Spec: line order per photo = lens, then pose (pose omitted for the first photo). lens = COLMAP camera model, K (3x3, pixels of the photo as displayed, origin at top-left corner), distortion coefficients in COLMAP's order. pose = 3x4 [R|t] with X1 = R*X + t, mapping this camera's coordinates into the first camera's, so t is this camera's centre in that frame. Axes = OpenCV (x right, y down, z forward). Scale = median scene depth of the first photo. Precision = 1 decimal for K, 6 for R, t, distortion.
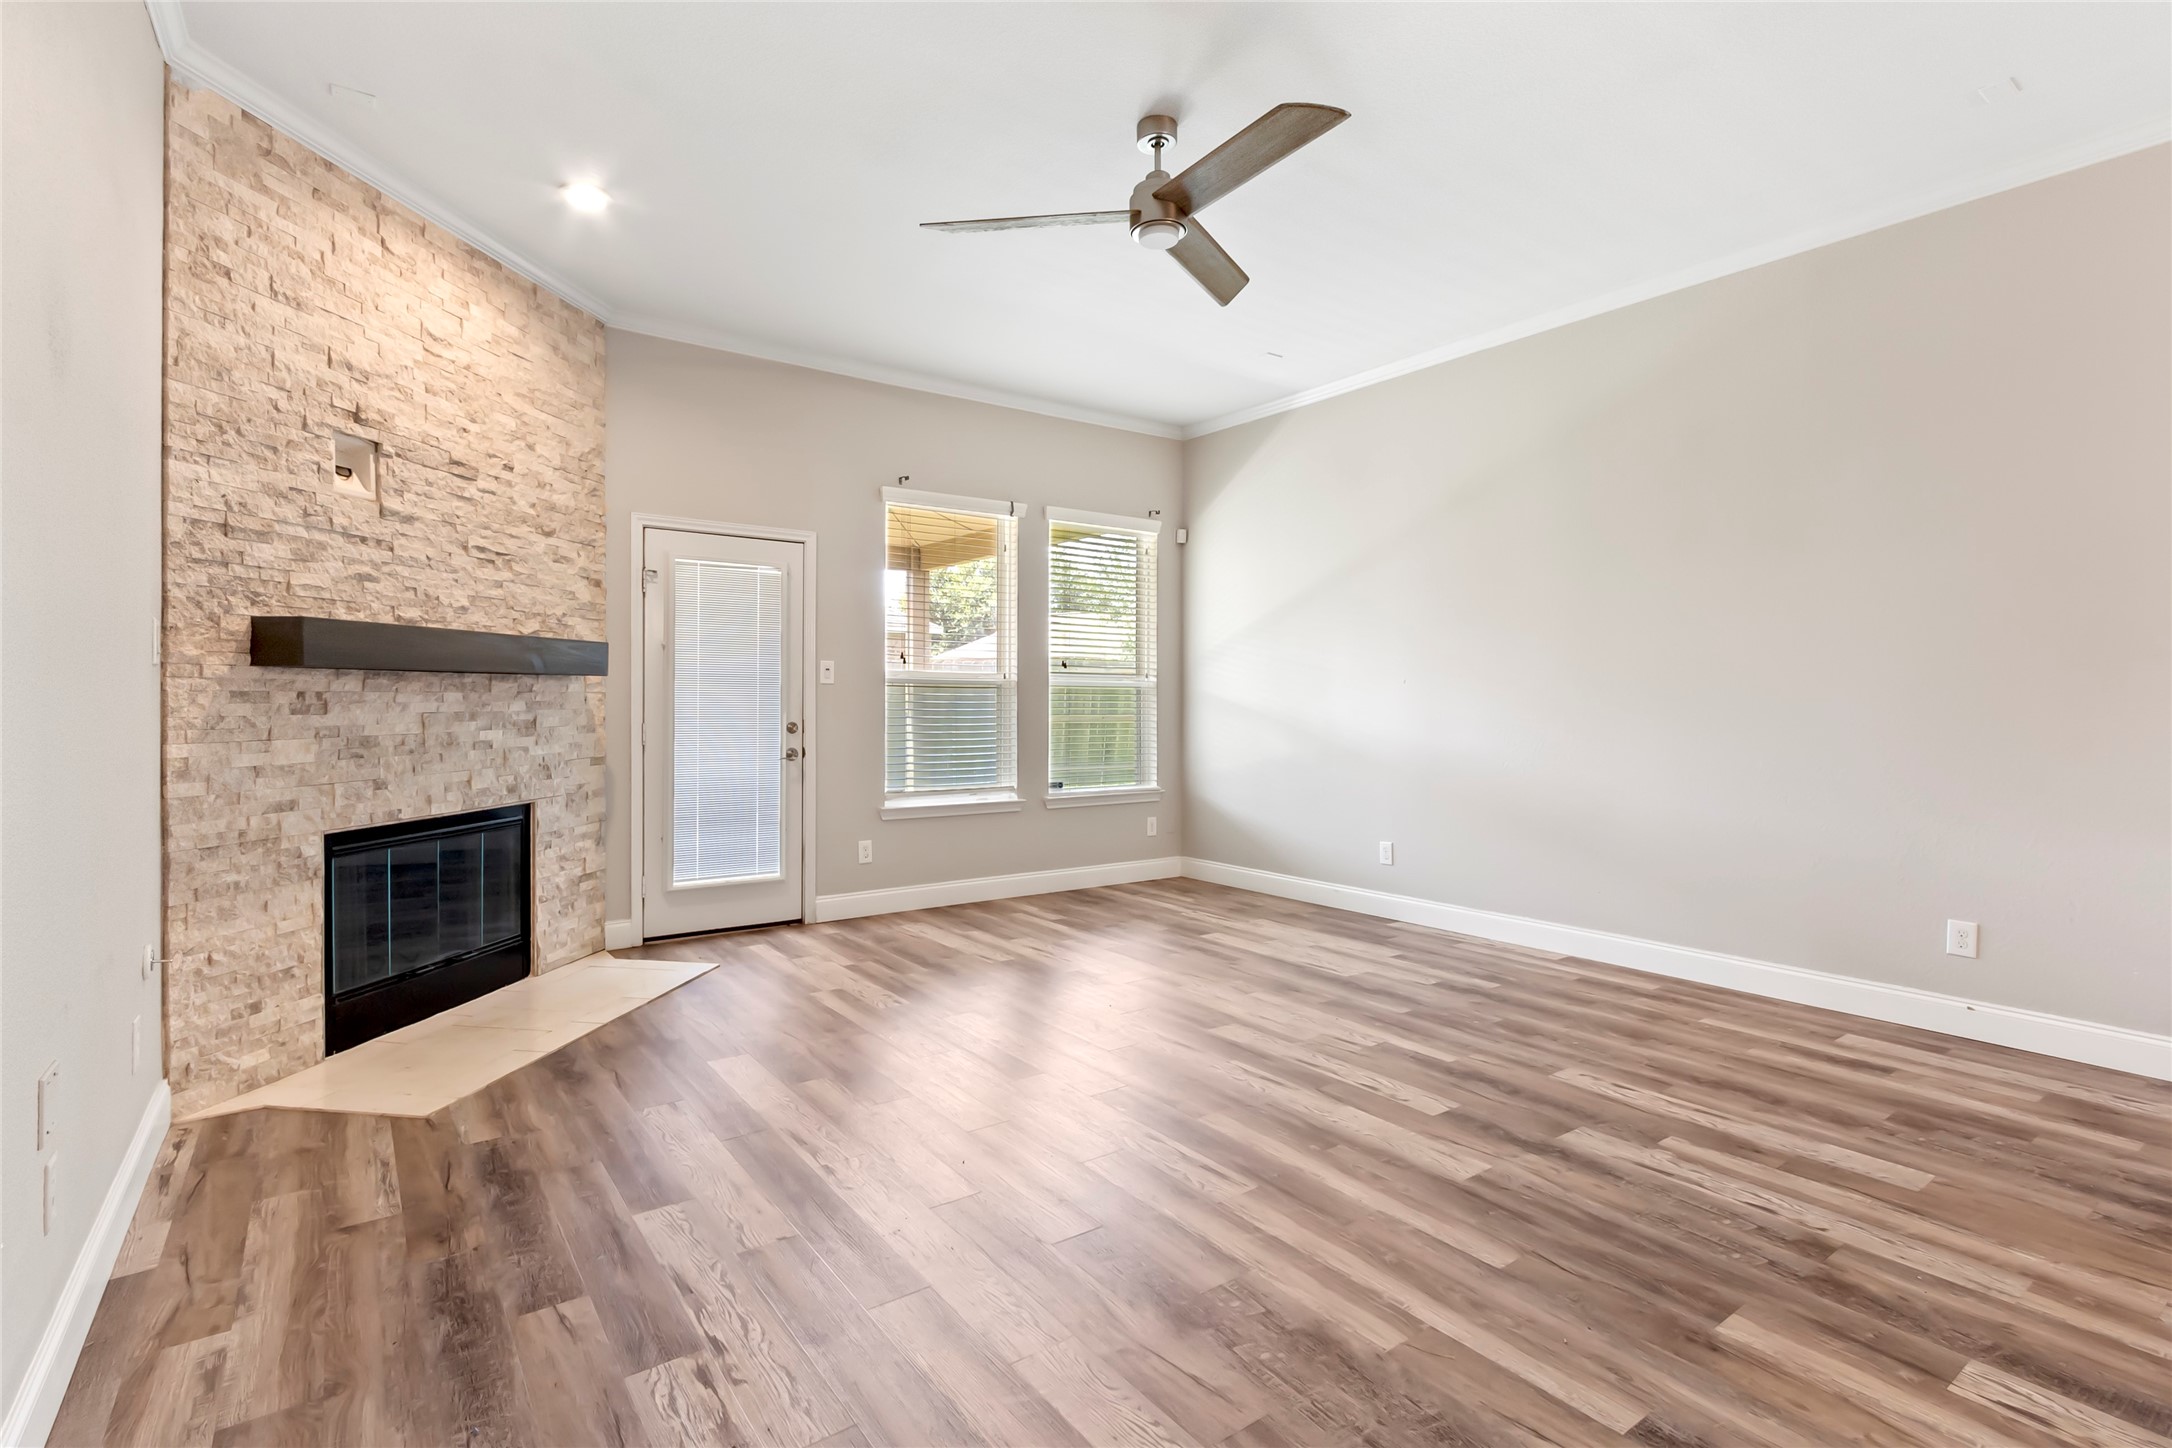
lens RADIAL K [[1013.4, 0, 1082.7], [0, 1013.4, 696.6], [0, 0, 1]] dist [0.003935, 0.000012]
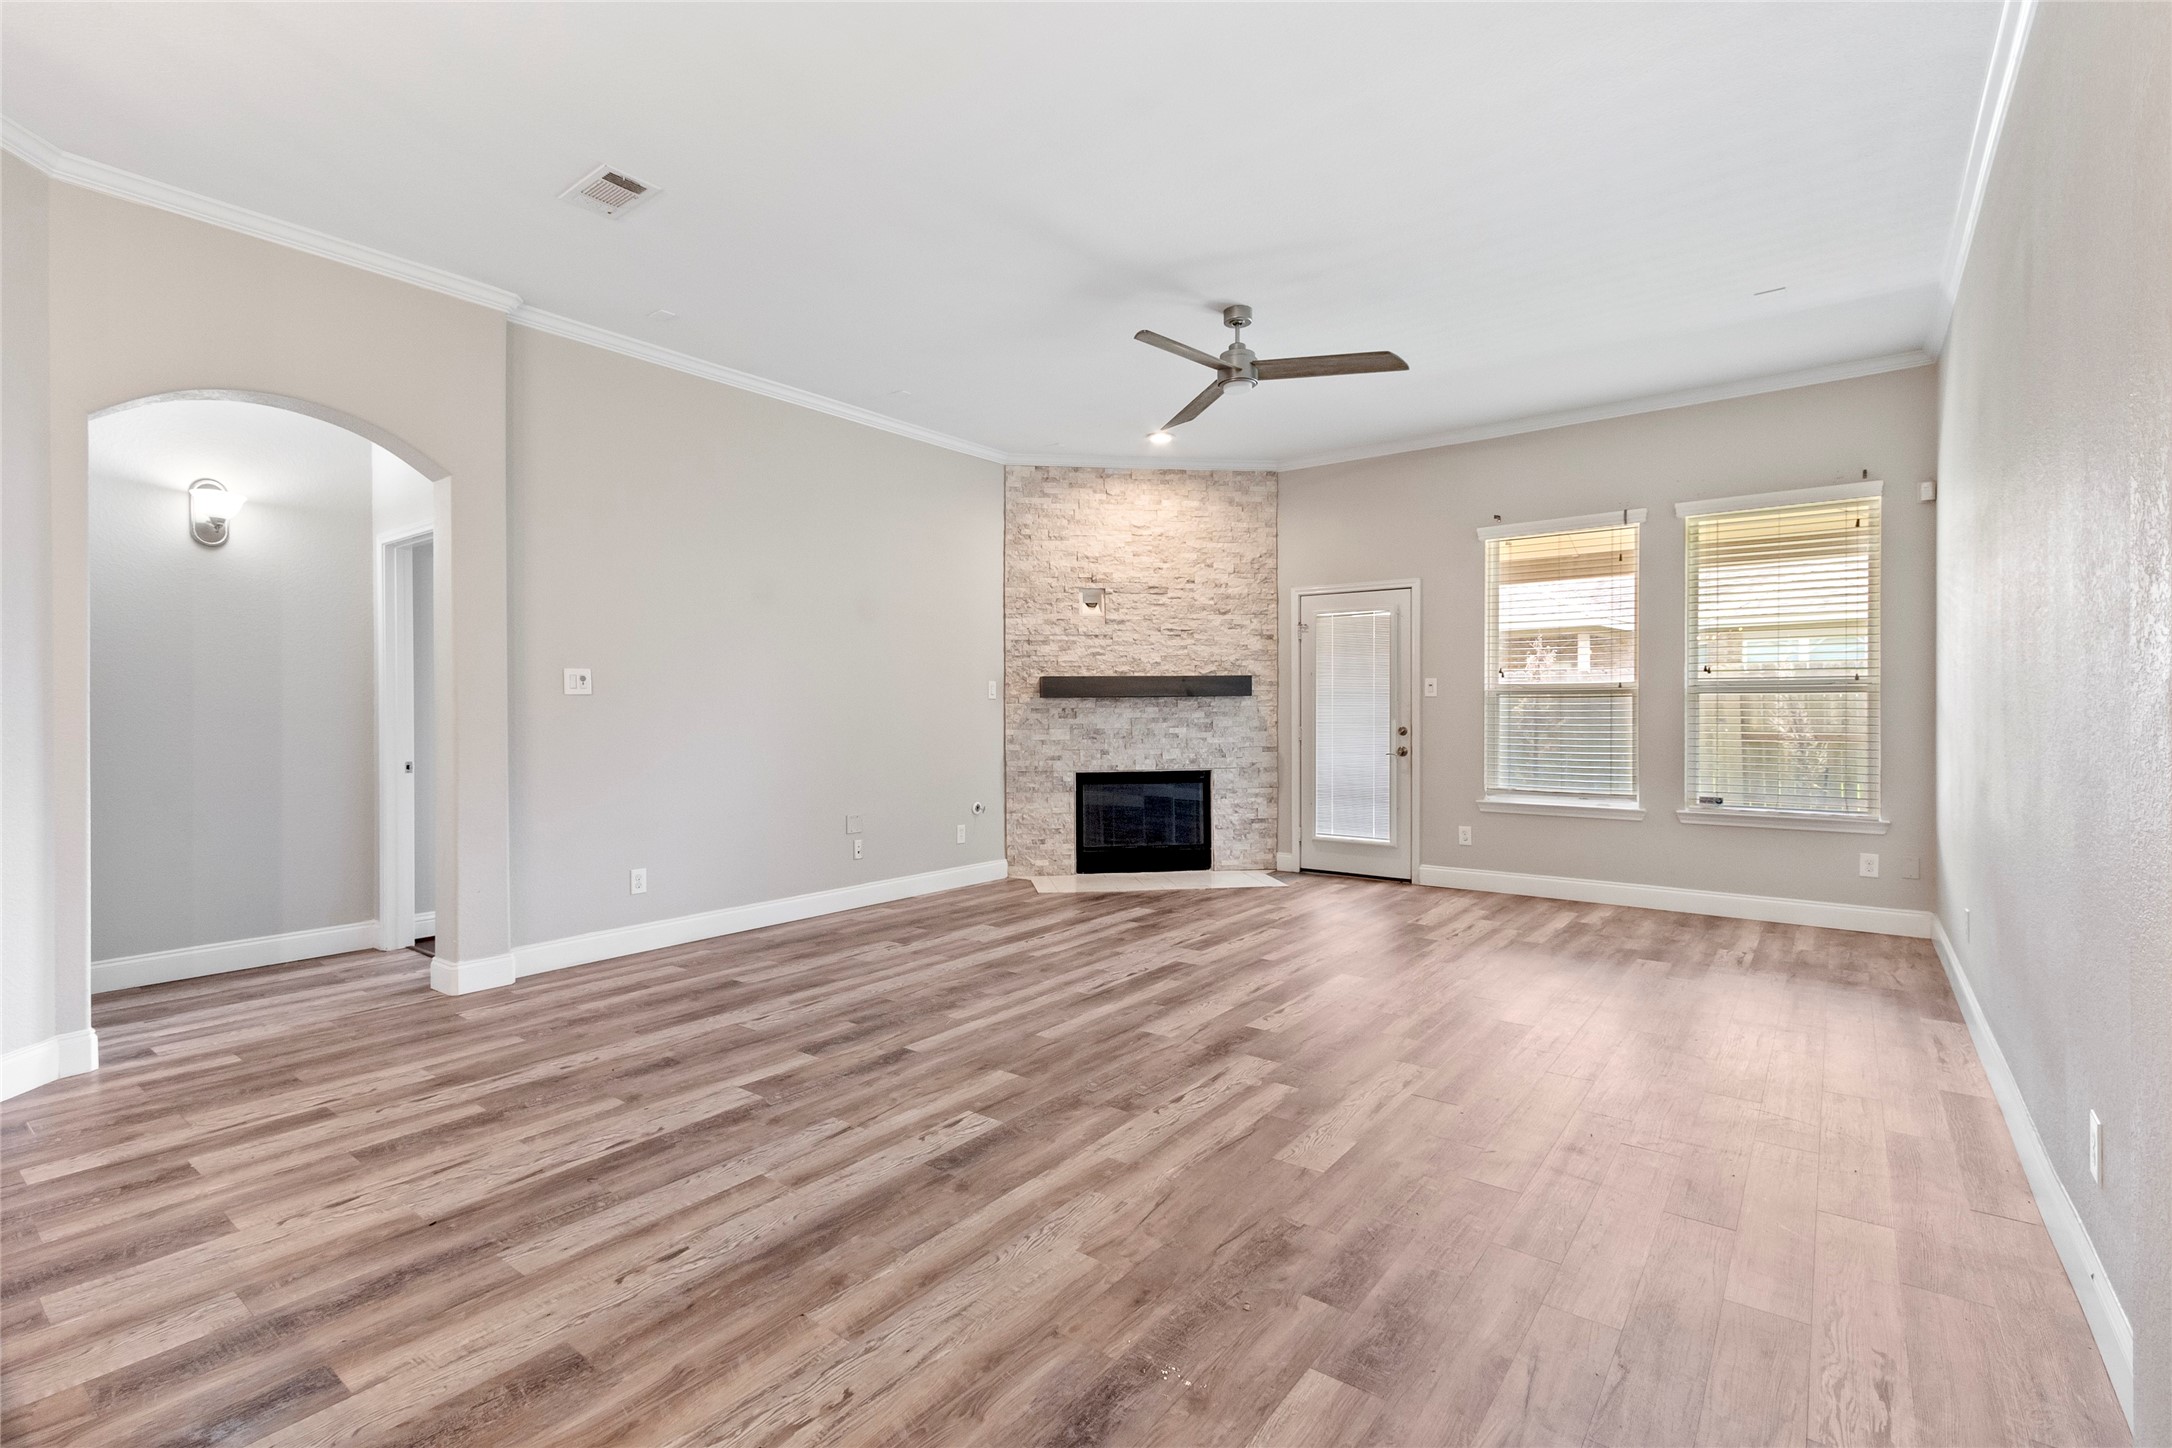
lens RADIAL K [[1013.4, 0, 1082.7], [0, 1013.4, 696.6], [0, 0, 1]] dist [0.003935, 0.000012]
pose [[0.294822, -0.017213, -0.955397, 1.230383], [0.009114, 0.999843, -0.015202, 0.003565], [0.955509, -0.004226, 0.294932, 0.327895]]
